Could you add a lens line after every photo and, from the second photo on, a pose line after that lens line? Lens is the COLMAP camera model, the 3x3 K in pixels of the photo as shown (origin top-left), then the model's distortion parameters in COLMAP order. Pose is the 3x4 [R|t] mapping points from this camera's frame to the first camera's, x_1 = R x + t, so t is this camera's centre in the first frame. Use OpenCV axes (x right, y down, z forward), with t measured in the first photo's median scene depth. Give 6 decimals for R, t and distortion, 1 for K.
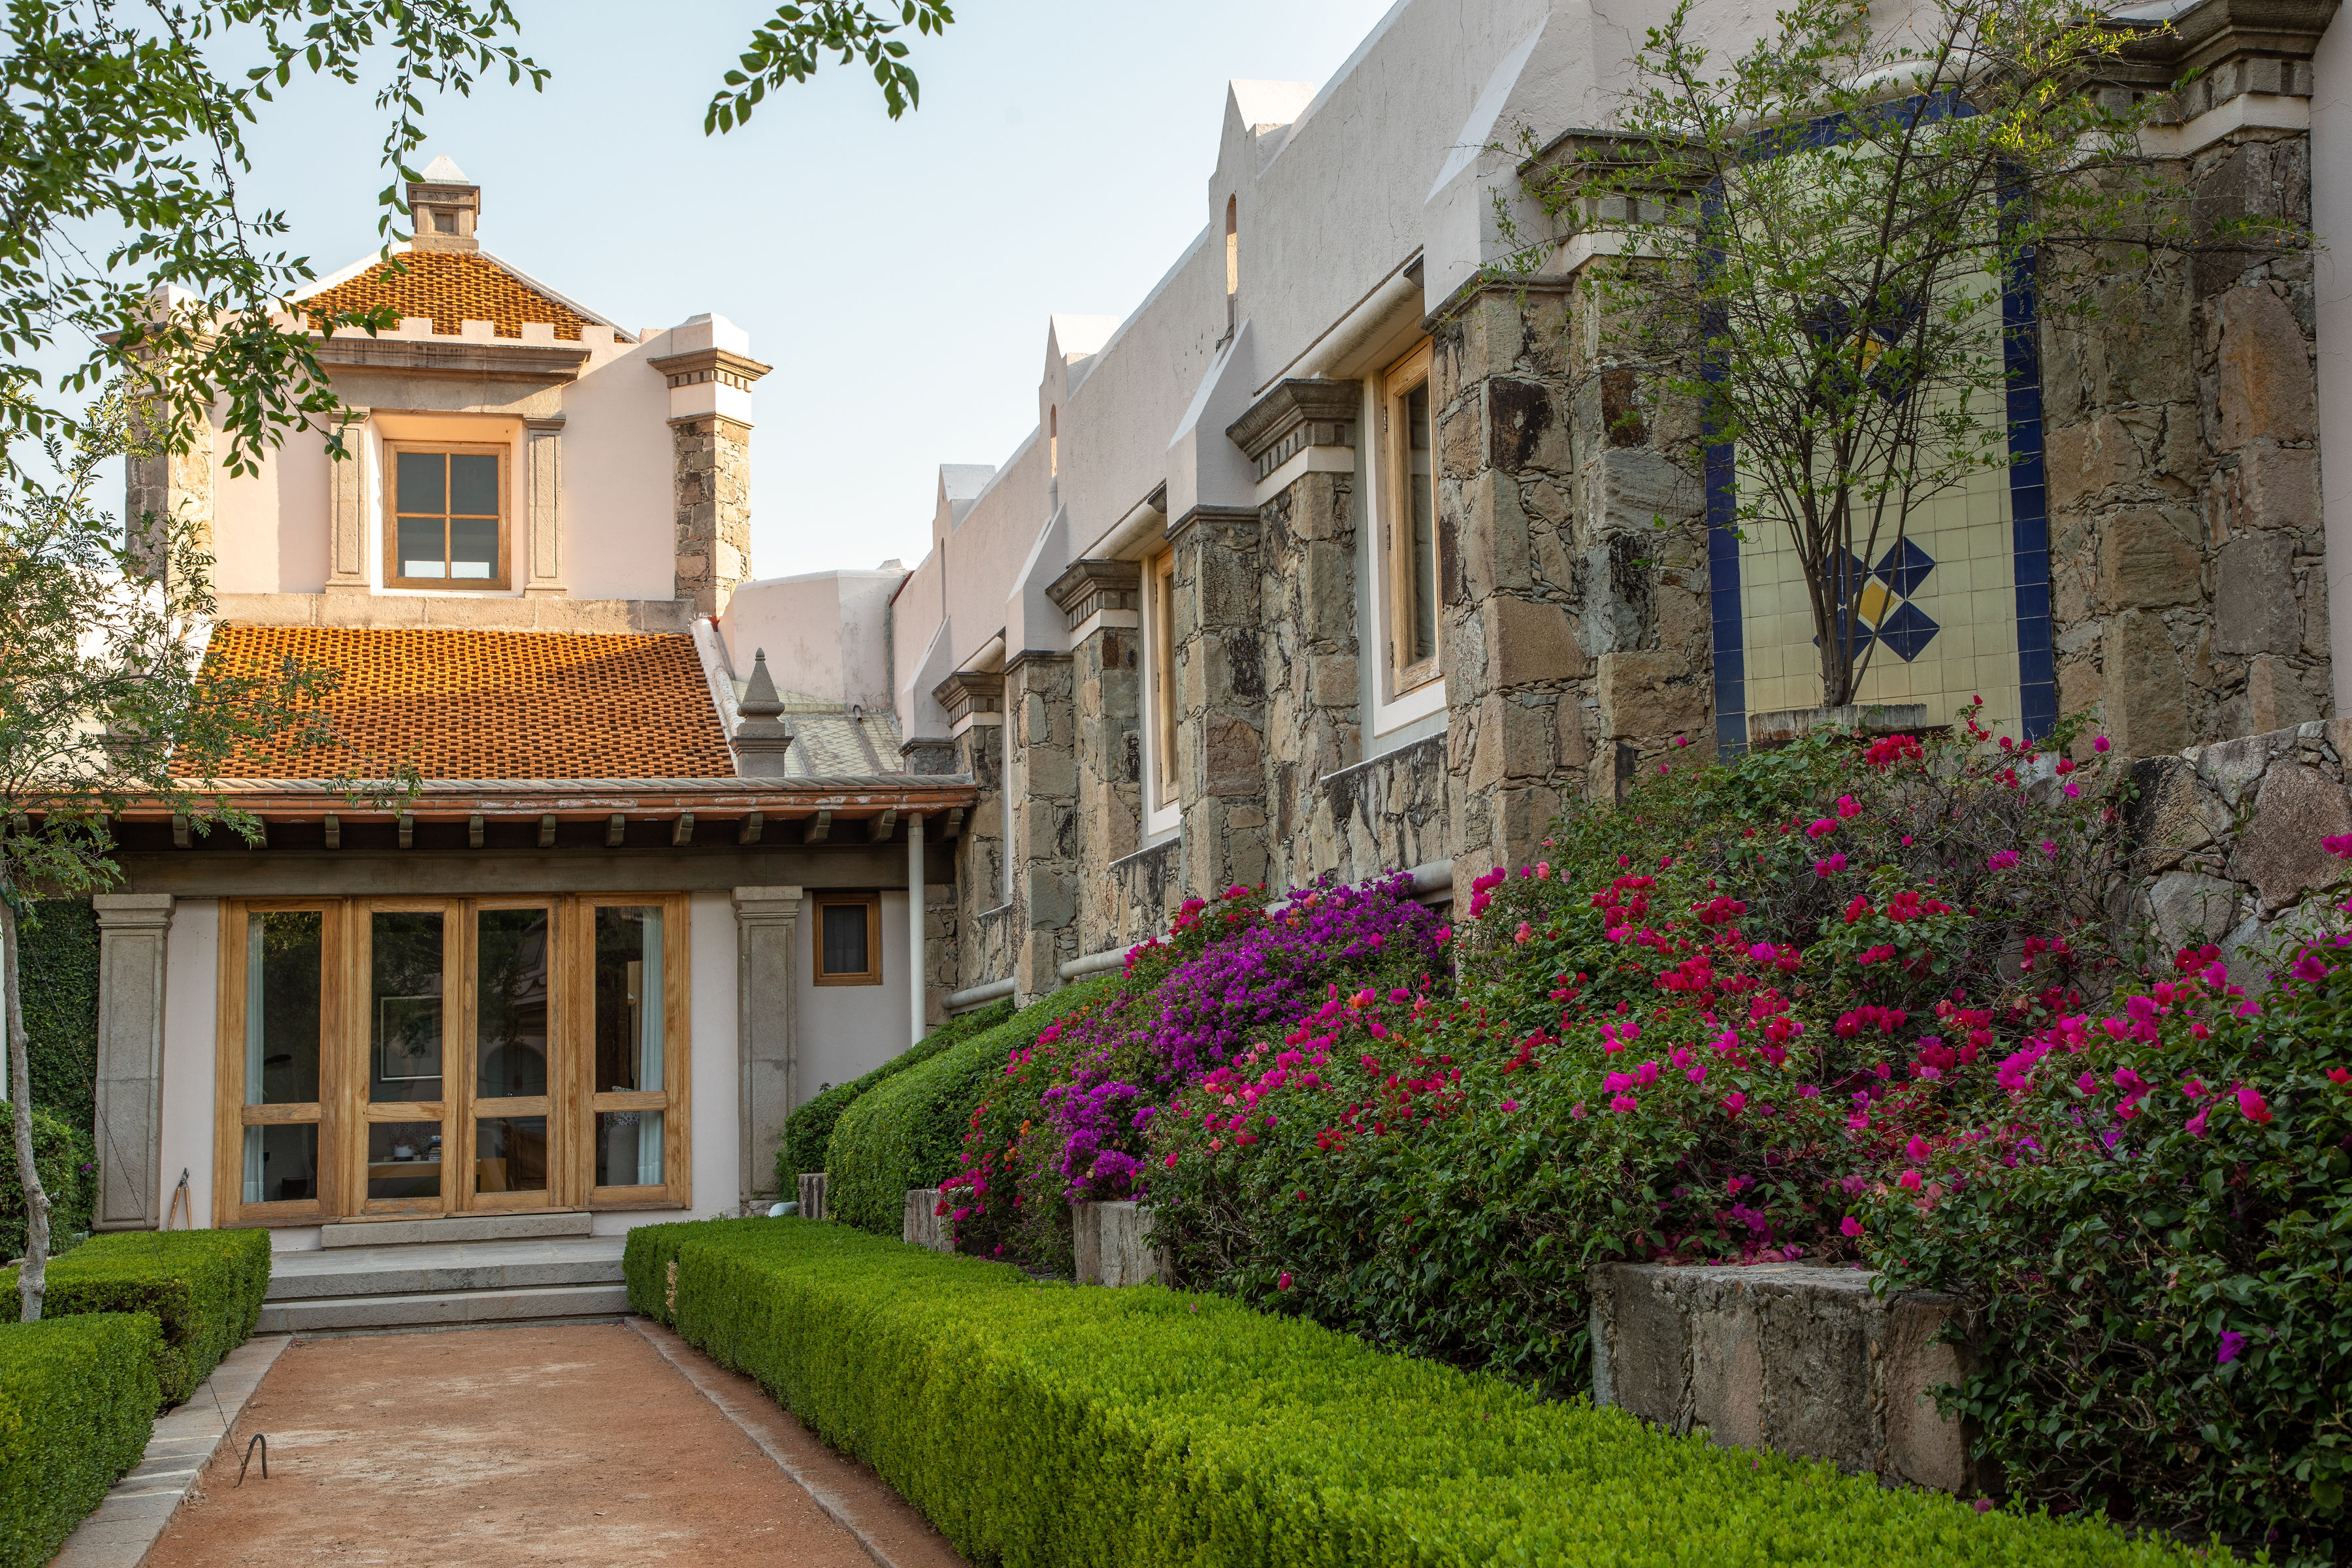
lens RADIAL K [[2899.3, 0, 1176.0], [0, 2899.3, 784.0], [0, 0, 1]] dist [0.146342, -0.007073]
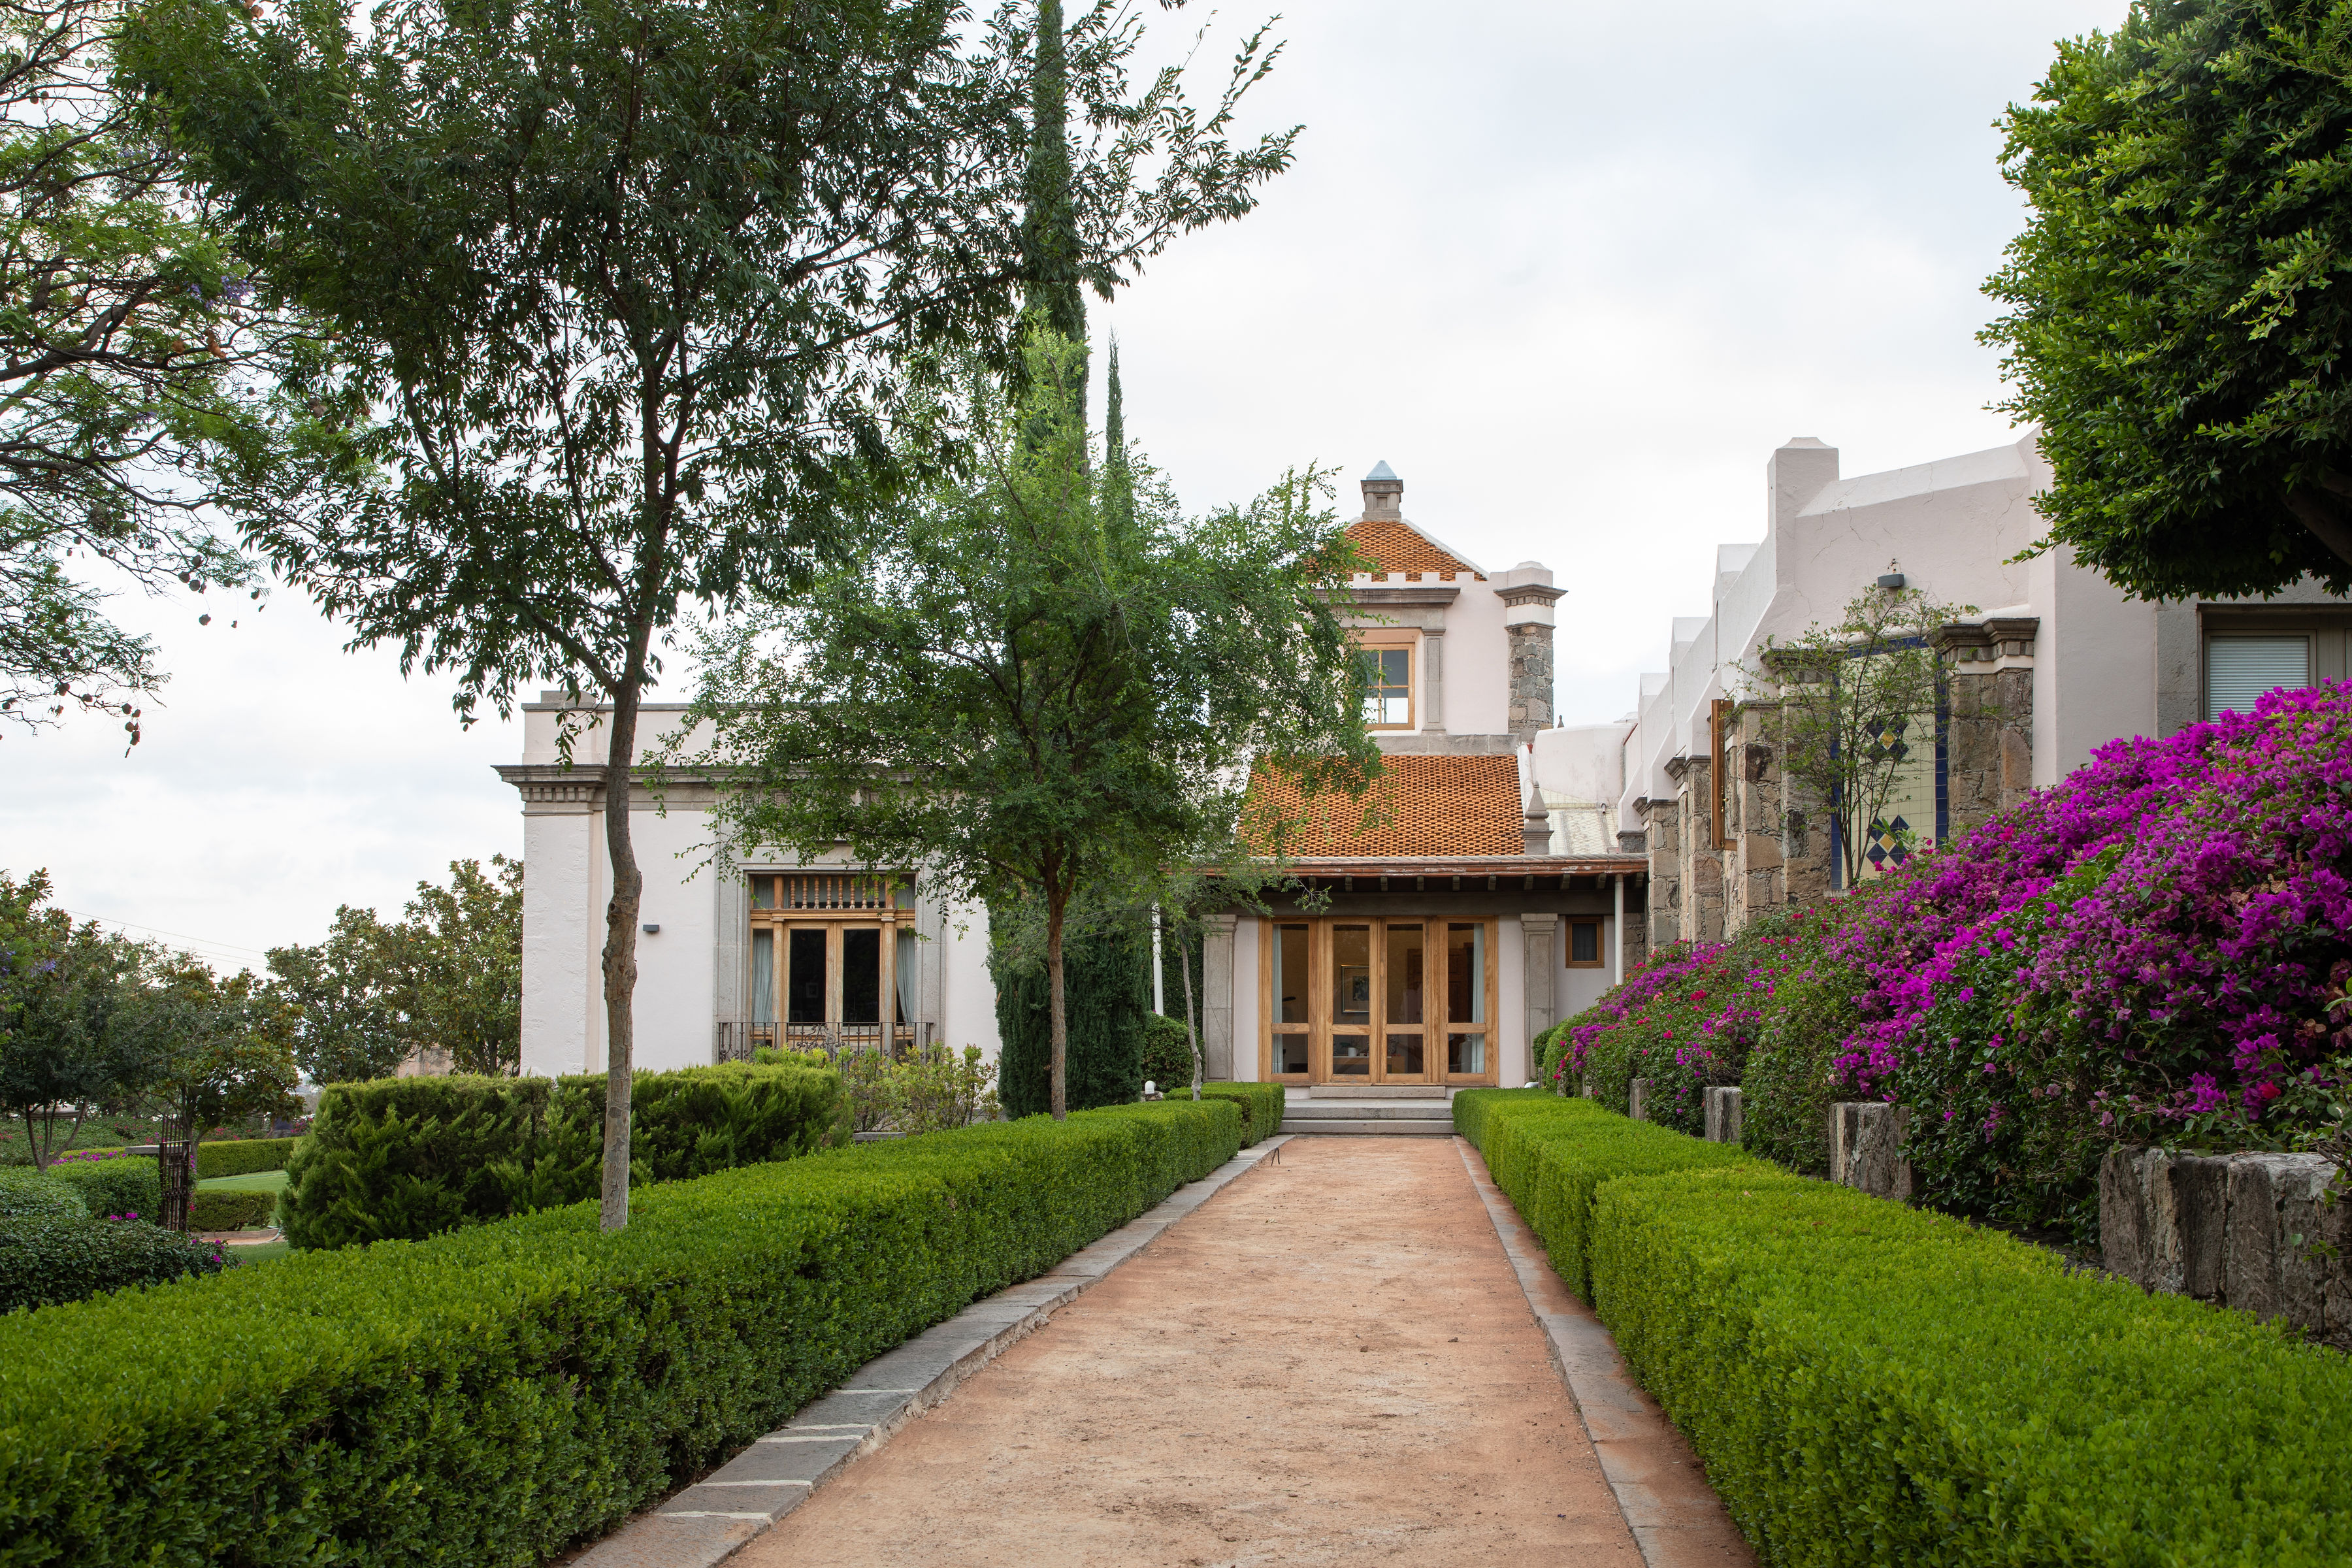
lens RADIAL K [[2469.1, 0, 1263.3], [0, 2469.1, 937.2], [0, 0, 1]] dist [0.013230, 0.047980]
pose [[0.952138, 0.015476, -0.305277, 0.176269], [0.005824, 0.997618, 0.068737, -0.060098], [0.305613, -0.067225, 0.949780, -0.549758]]
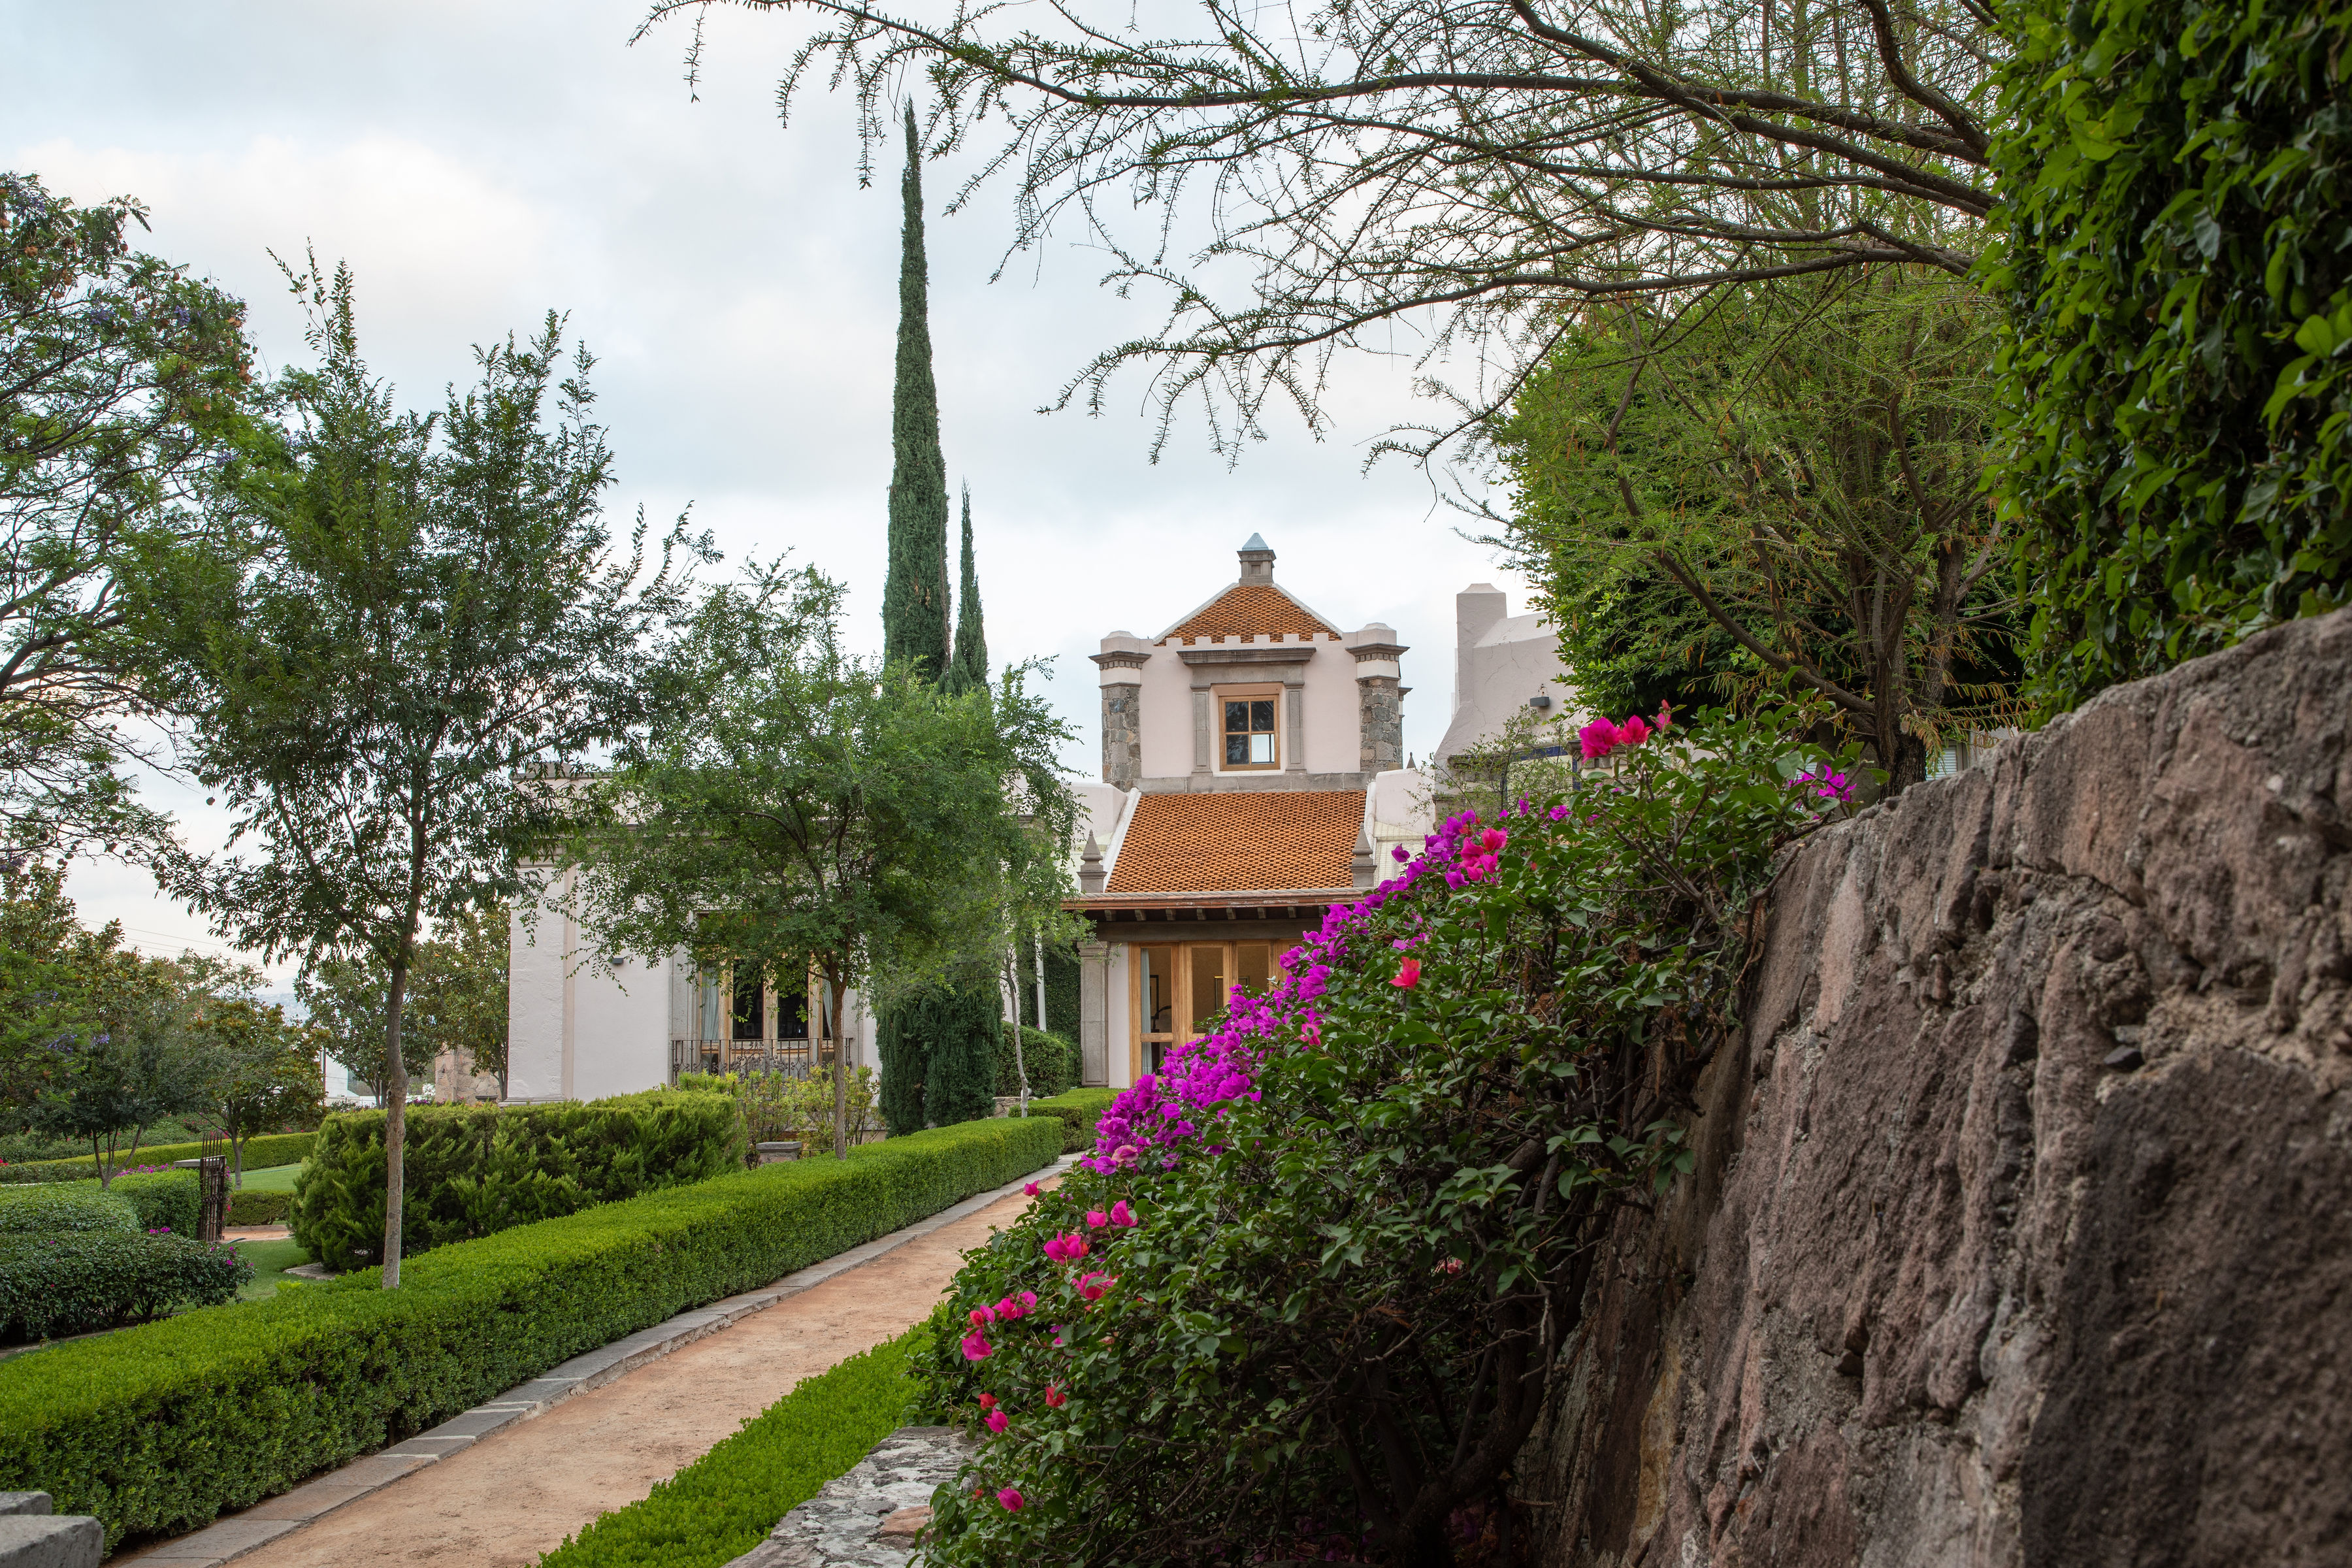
lens RADIAL K [[2367.4, 0, 1176.0], [0, 2367.4, 784.0], [0, 0, 1]] dist [0.010493, 0.067521]
pose [[0.937199, -0.017498, -0.348357, 0.354073], [0.025947, 0.999471, 0.019603, -0.119919], [0.347830, -0.027411, 0.937157, -0.707748]]
